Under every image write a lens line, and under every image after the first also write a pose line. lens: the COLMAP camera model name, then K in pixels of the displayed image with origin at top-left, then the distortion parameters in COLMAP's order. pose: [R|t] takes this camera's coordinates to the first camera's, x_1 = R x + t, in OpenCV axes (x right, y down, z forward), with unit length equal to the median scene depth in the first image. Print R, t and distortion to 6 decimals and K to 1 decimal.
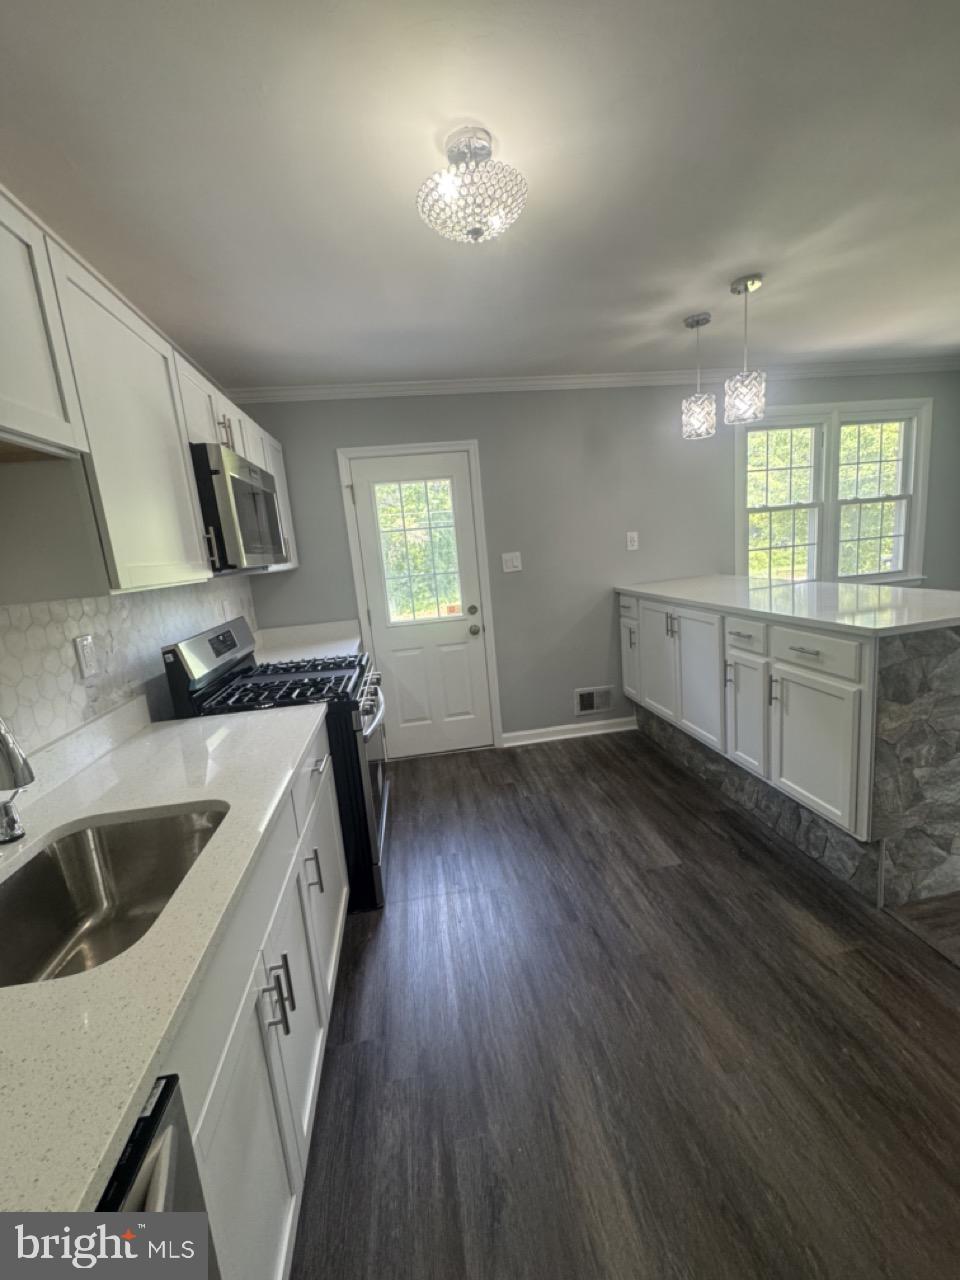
lens RADIAL K [[512.2, 0, 472.7], [0, 512.2, 637.9], [0, 0, 1]] dist [-0.003044, 0.002588]
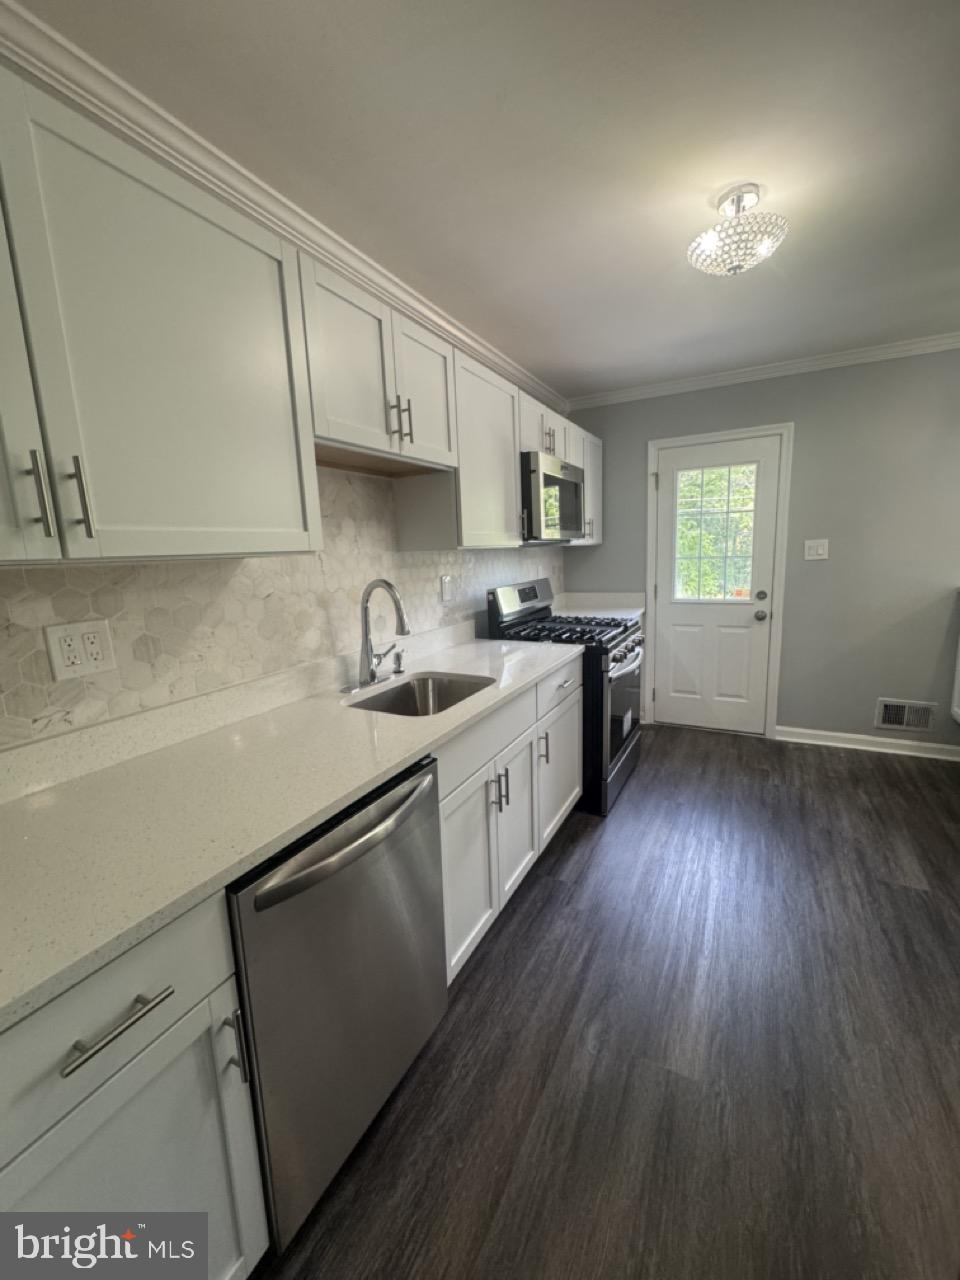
lens RADIAL K [[512.2, 0, 472.7], [0, 512.2, 637.9], [0, 0, 1]] dist [-0.003044, 0.002588]
pose [[0.797957, 0.155968, -0.582185, 0.187881], [-0.136120, 0.987616, 0.078014, 0.033838], [0.587143, 0.016995, 0.809305, -0.177377]]
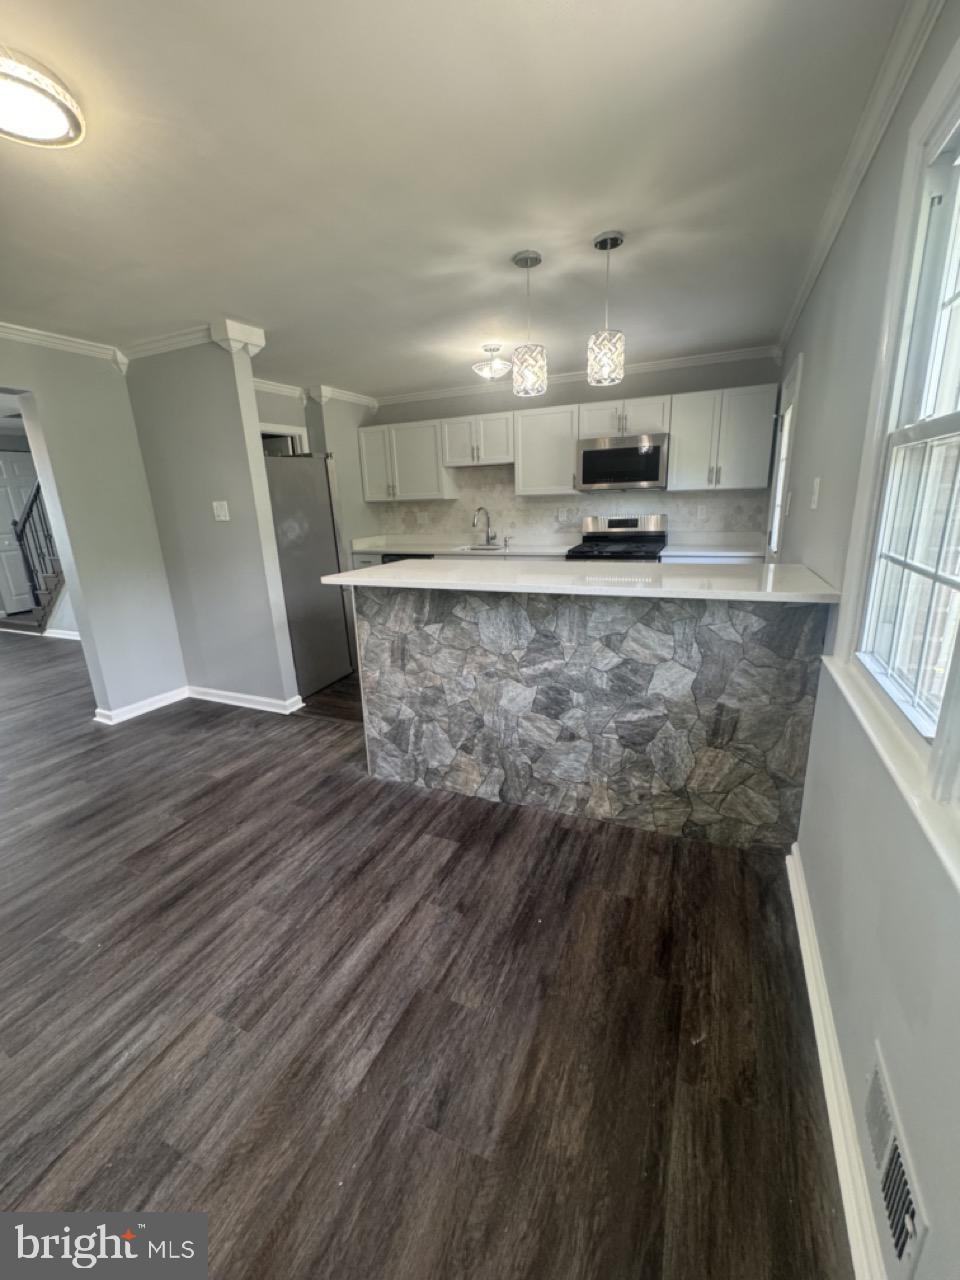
lens RADIAL K [[512.2, 0, 472.7], [0, 512.2, 637.9], [0, 0, 1]] dist [-0.003044, 0.002588]
pose [[-0.534492, 0.323250, -0.780915, 1.457675], [-0.067869, 0.904570, 0.420888, -0.363330], [0.842444, 0.277961, -0.461547, 1.394723]]
